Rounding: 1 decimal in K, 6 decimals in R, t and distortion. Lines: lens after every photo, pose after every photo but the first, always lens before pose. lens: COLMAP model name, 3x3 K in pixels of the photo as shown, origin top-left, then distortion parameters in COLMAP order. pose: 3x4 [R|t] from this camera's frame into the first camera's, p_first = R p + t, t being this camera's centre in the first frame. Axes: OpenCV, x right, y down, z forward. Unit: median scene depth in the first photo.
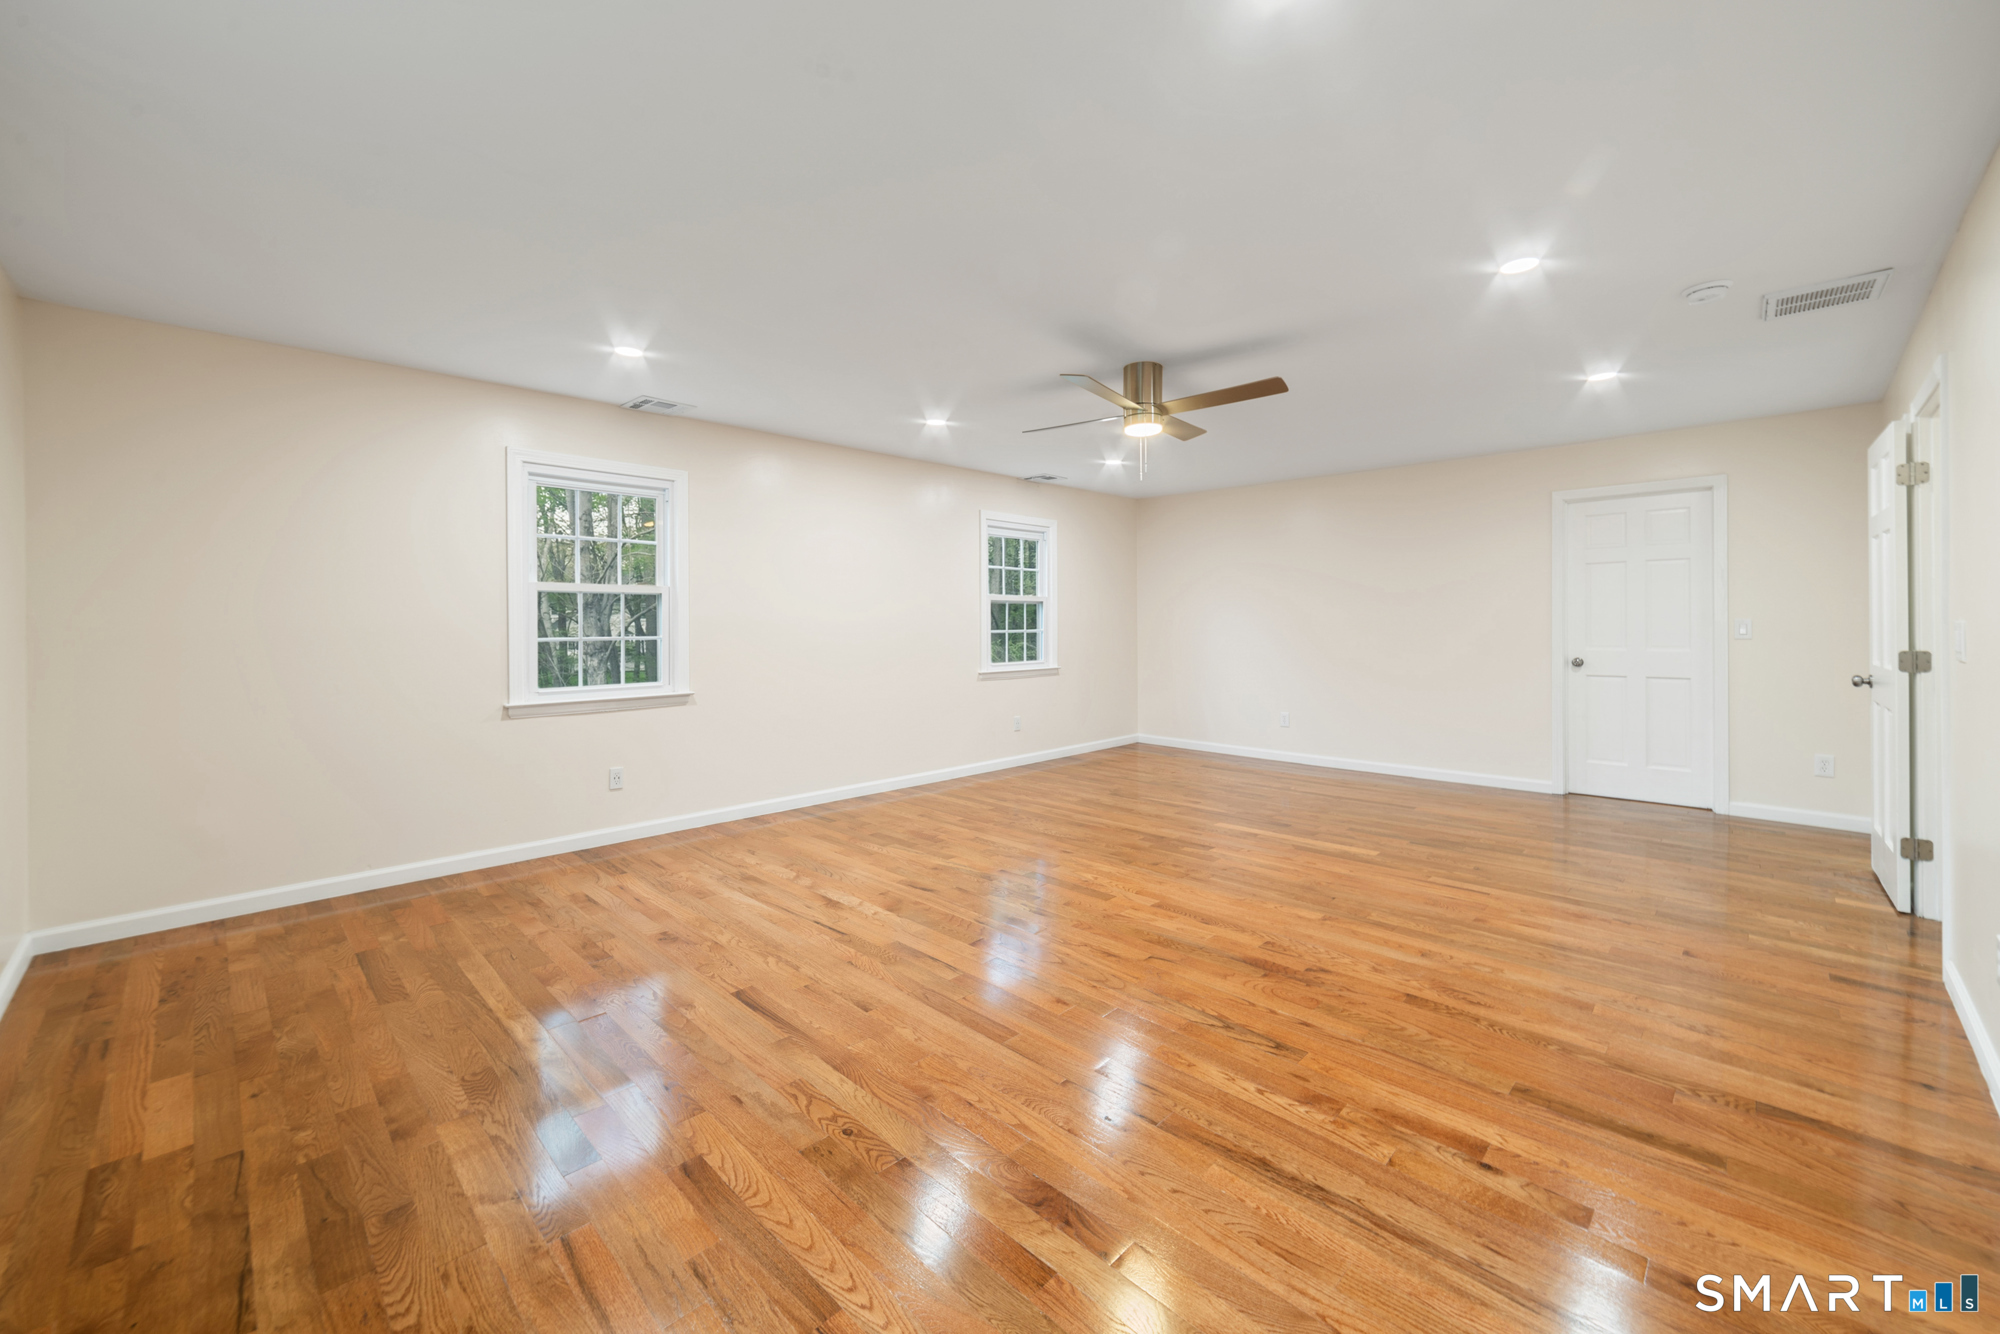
lens RADIAL K [[783.4, 0, 997.2], [0, 783.4, 638.7], [0, 0, 1]] dist [-0.001001, 0.000006]
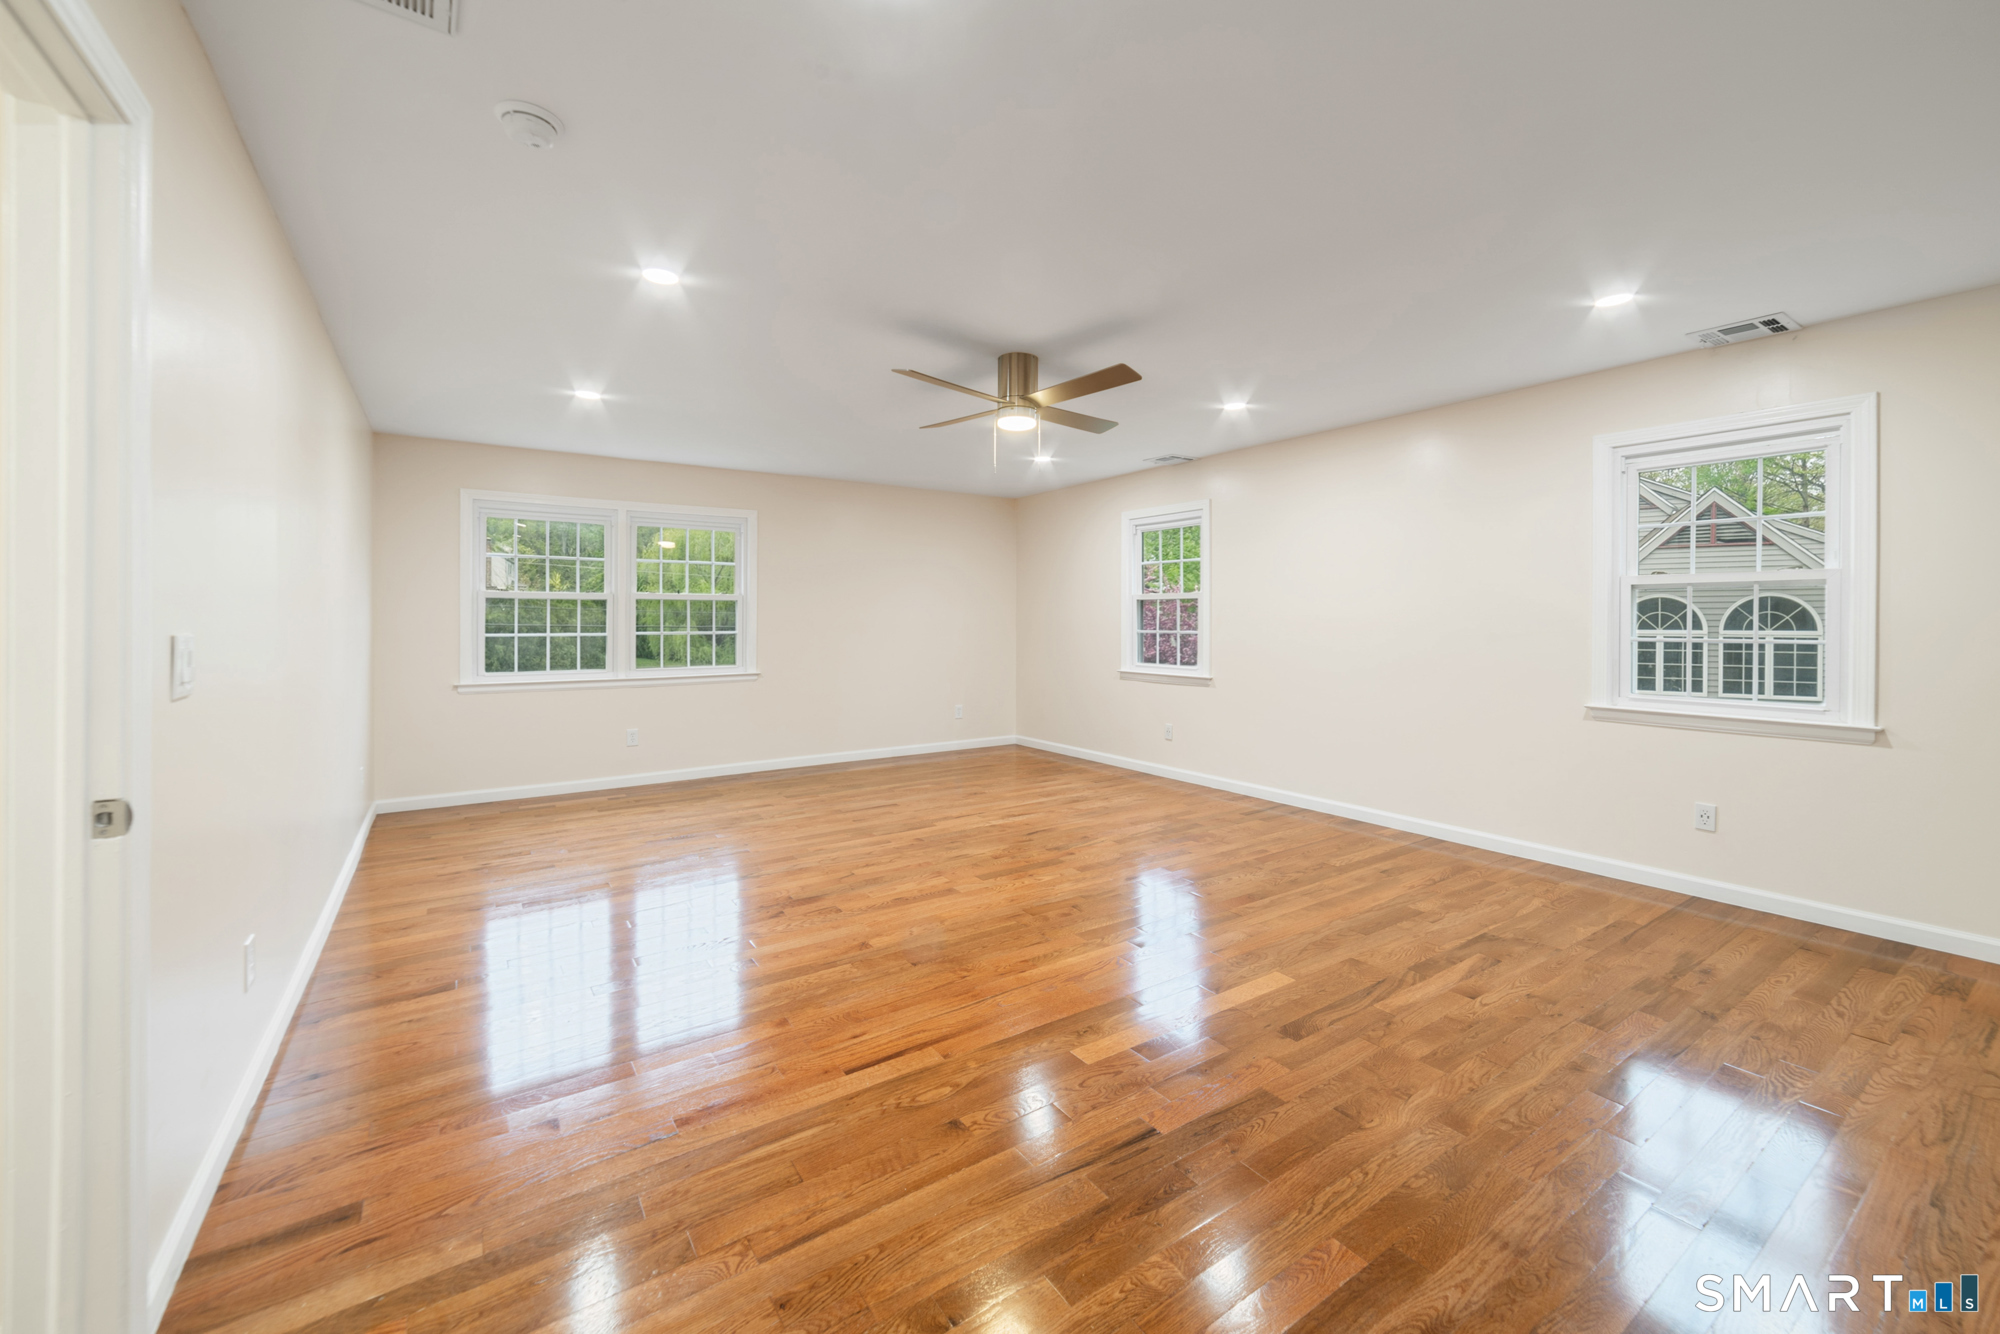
lens RADIAL K [[796.4, 0, 998.7], [0, 796.4, 621.6], [0, 0, 1]] dist [0.000302, 0.000004]
pose [[-0.191121, 0.004283, -0.981557, 0.981883], [-0.020517, 0.999755, 0.008358, -0.024713], [0.981352, 0.021736, -0.190987, 0.994718]]
